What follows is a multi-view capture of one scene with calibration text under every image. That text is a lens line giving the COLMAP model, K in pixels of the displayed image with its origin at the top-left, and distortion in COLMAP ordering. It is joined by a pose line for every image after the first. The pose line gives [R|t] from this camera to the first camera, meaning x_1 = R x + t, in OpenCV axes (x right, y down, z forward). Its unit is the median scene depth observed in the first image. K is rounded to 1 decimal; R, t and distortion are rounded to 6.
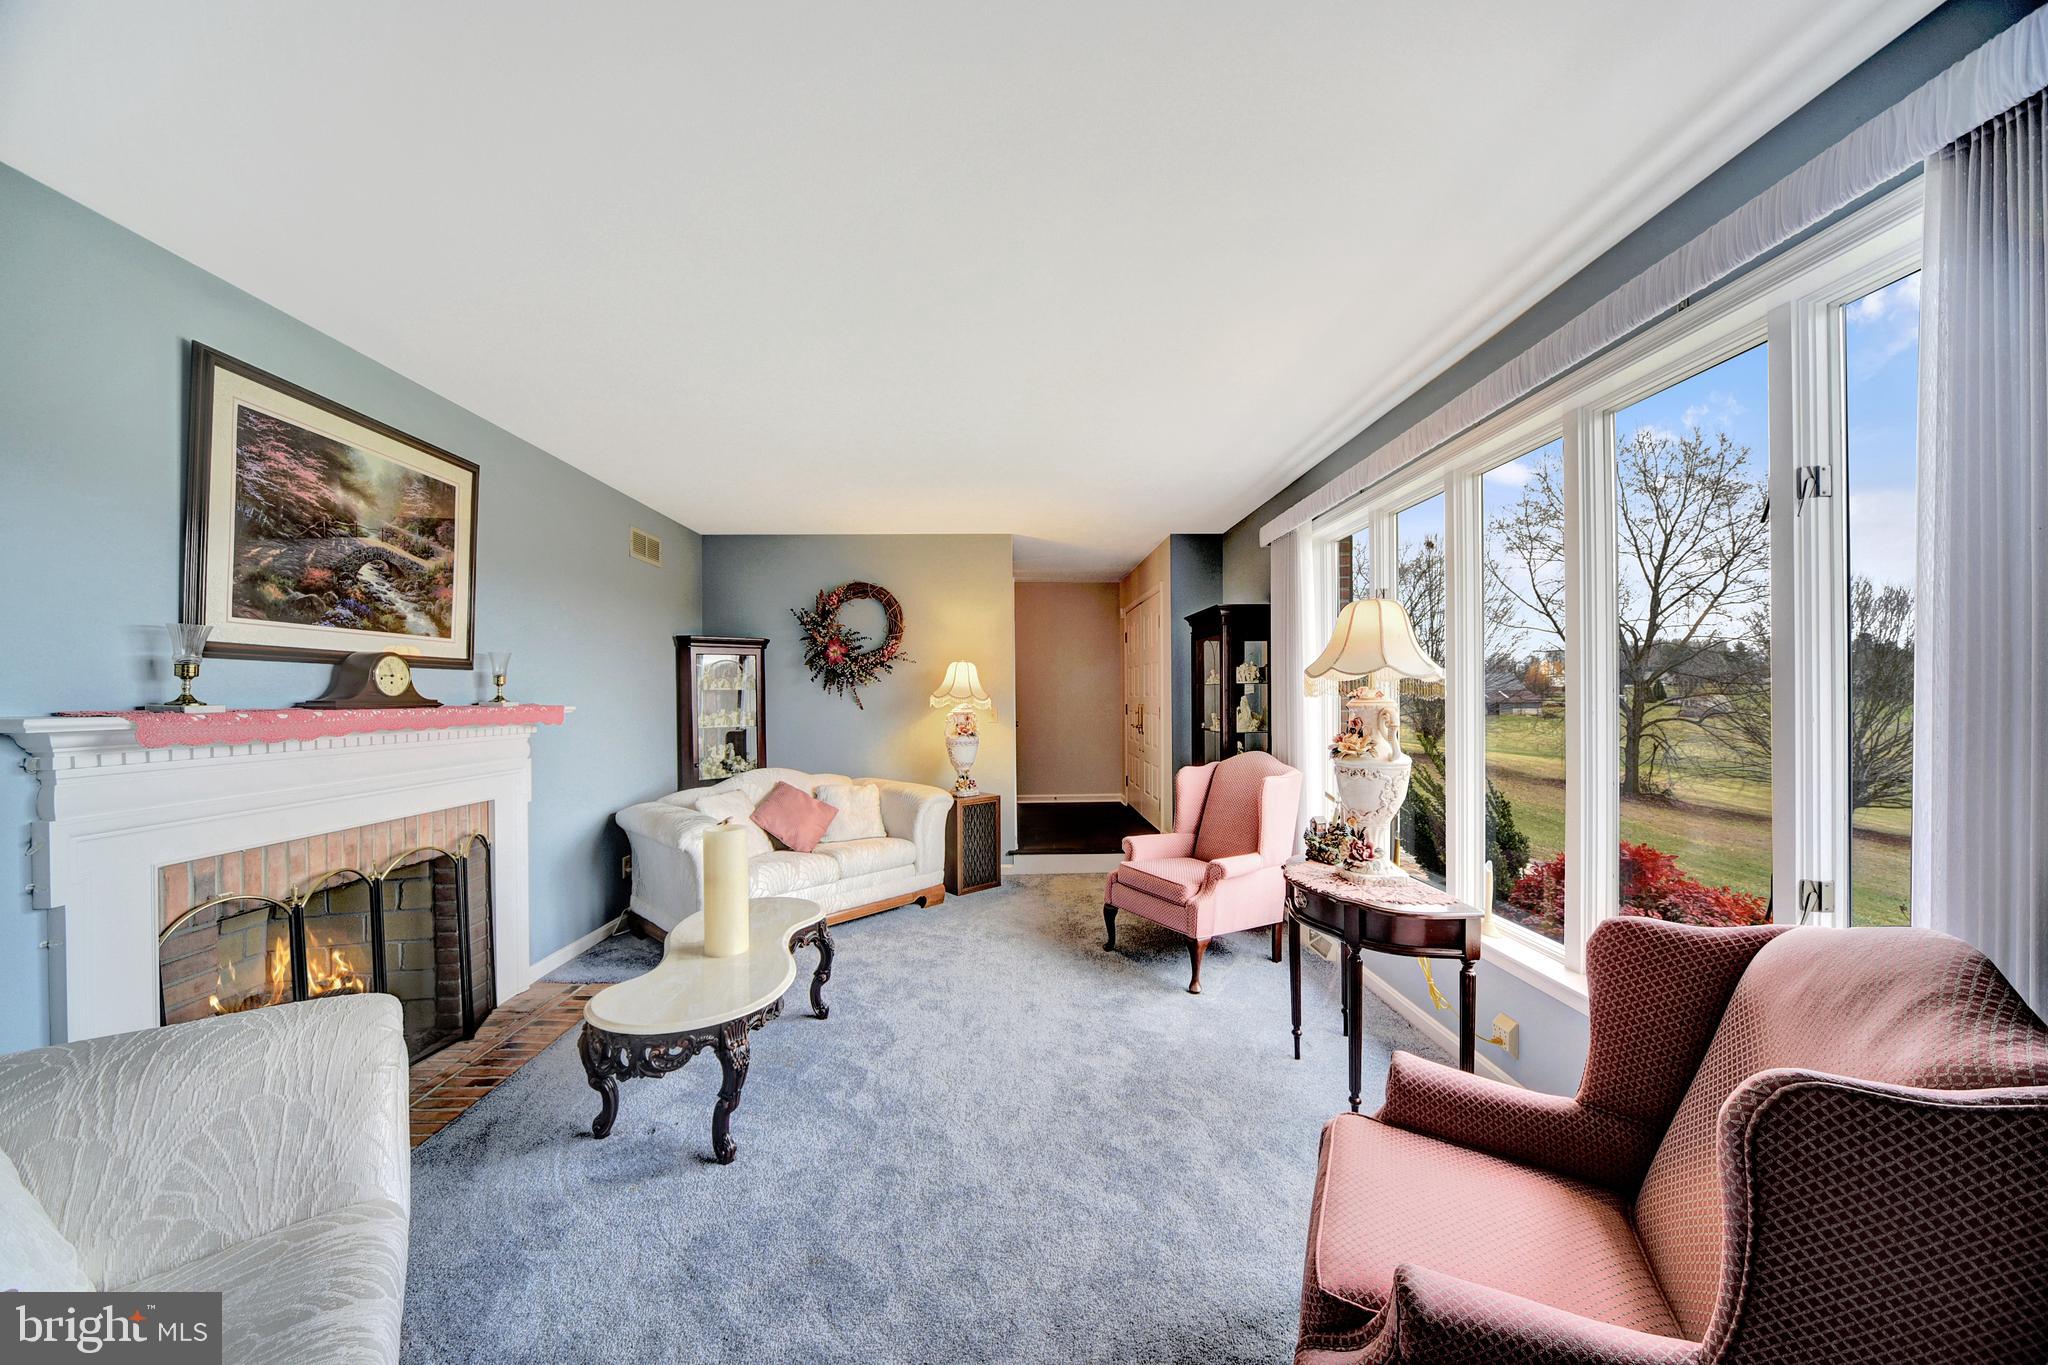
lens RADIAL K [[715.2, 0, 1021.5], [0, 715.2, 695.0], [0, 0, 1]] dist [0.000074, 0.000142]
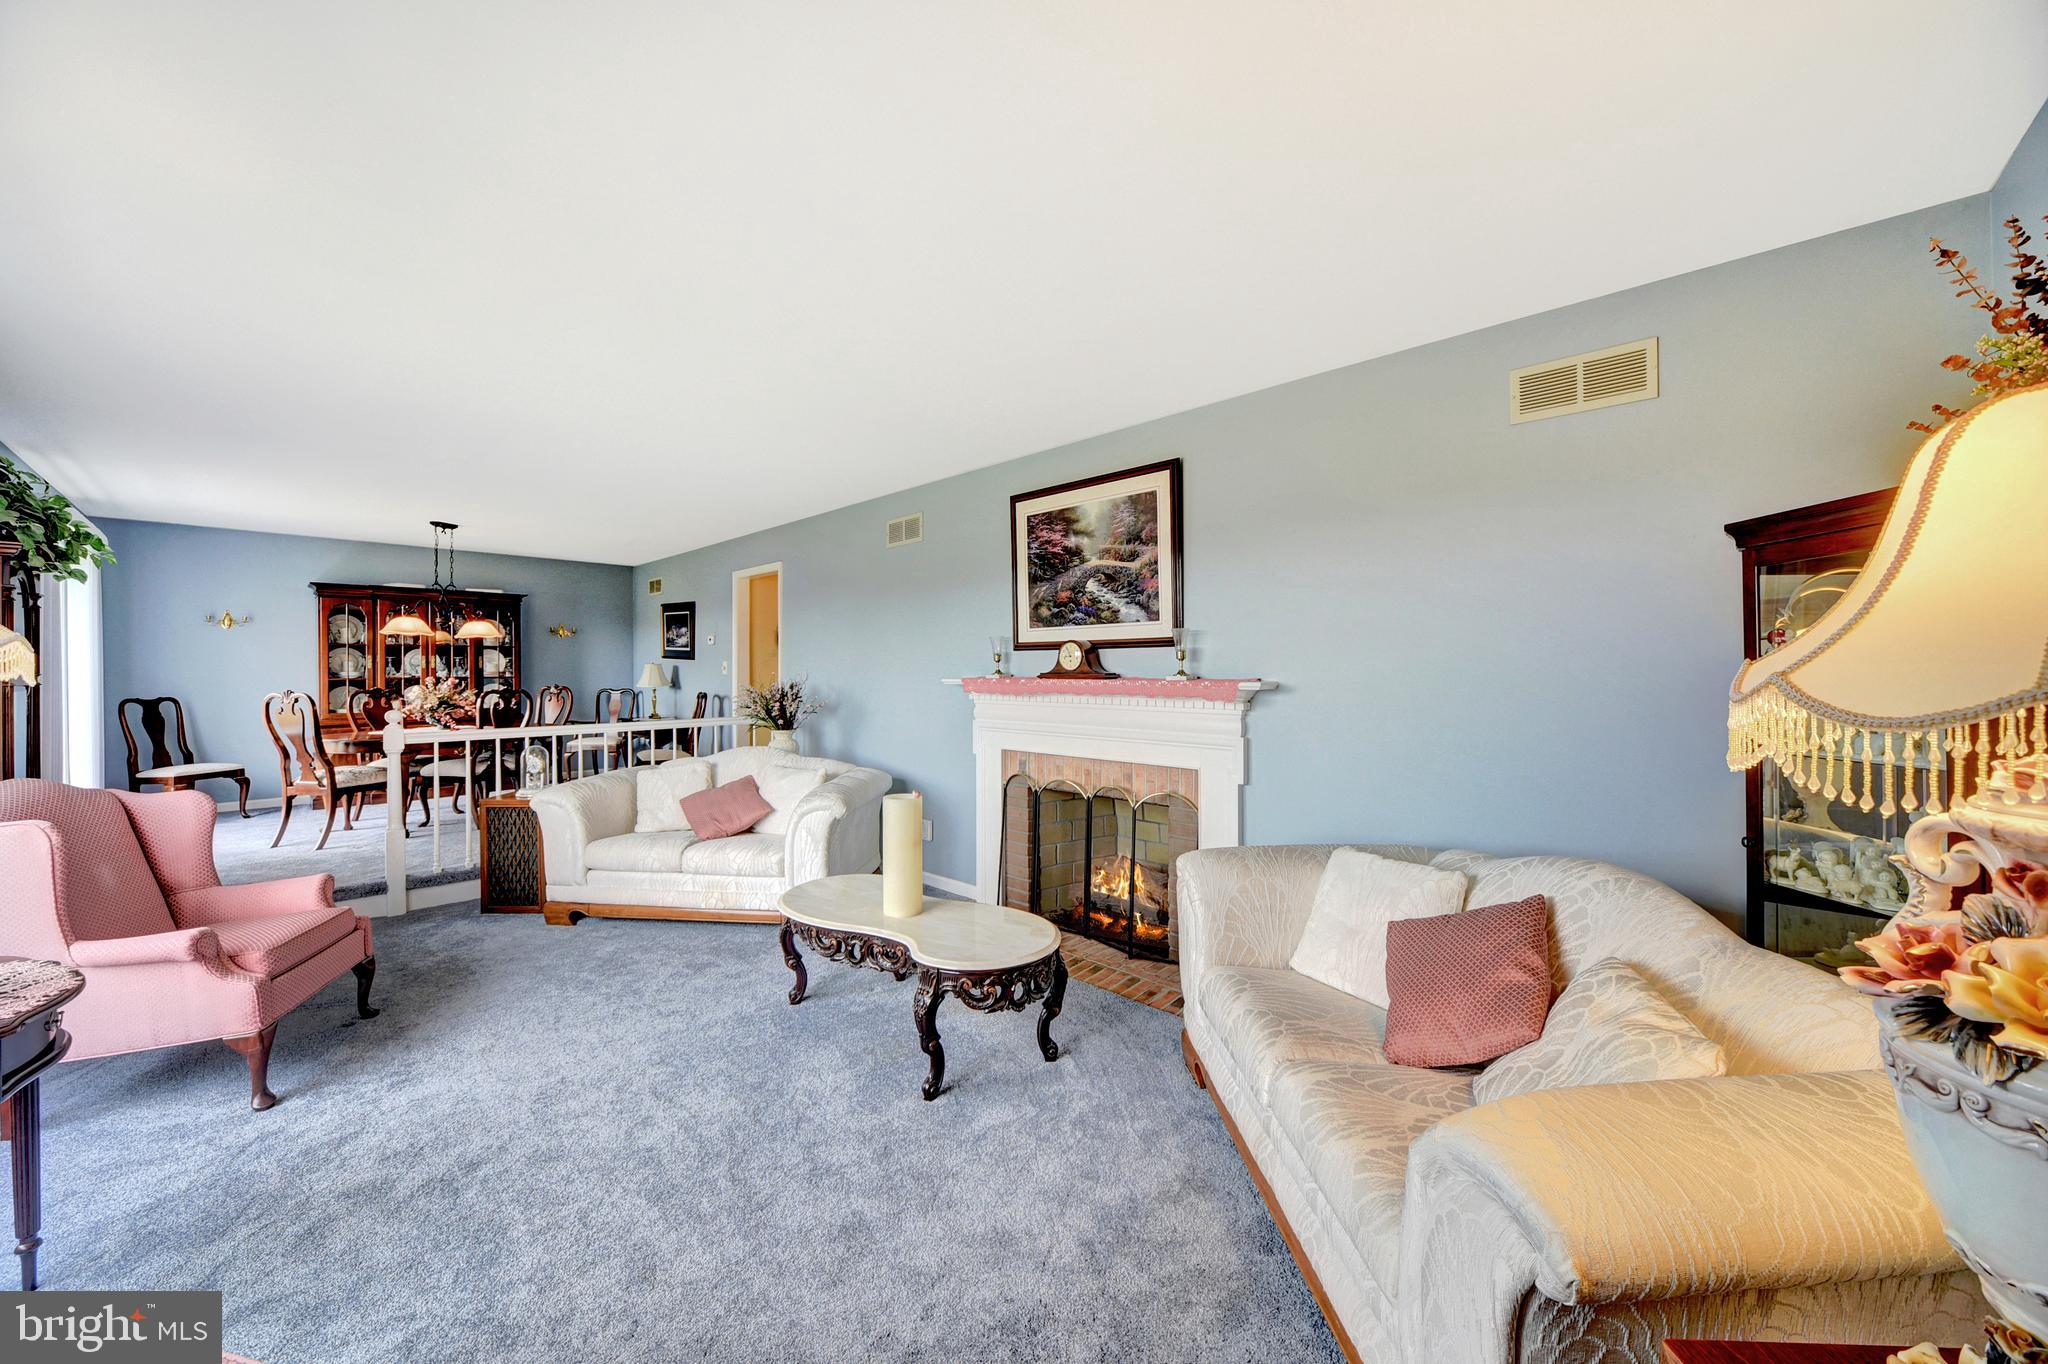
lens RADIAL K [[715.2, 0, 1021.5], [0, 715.2, 694.5], [0, 0, 1]] dist [0.000074, 0.000142]
pose [[-0.697116, 0.008474, -0.716908, 0.227541], [-0.010909, 0.999689, 0.022425, 0.019949], [0.716875, 0.023454, -0.696807, 1.908394]]
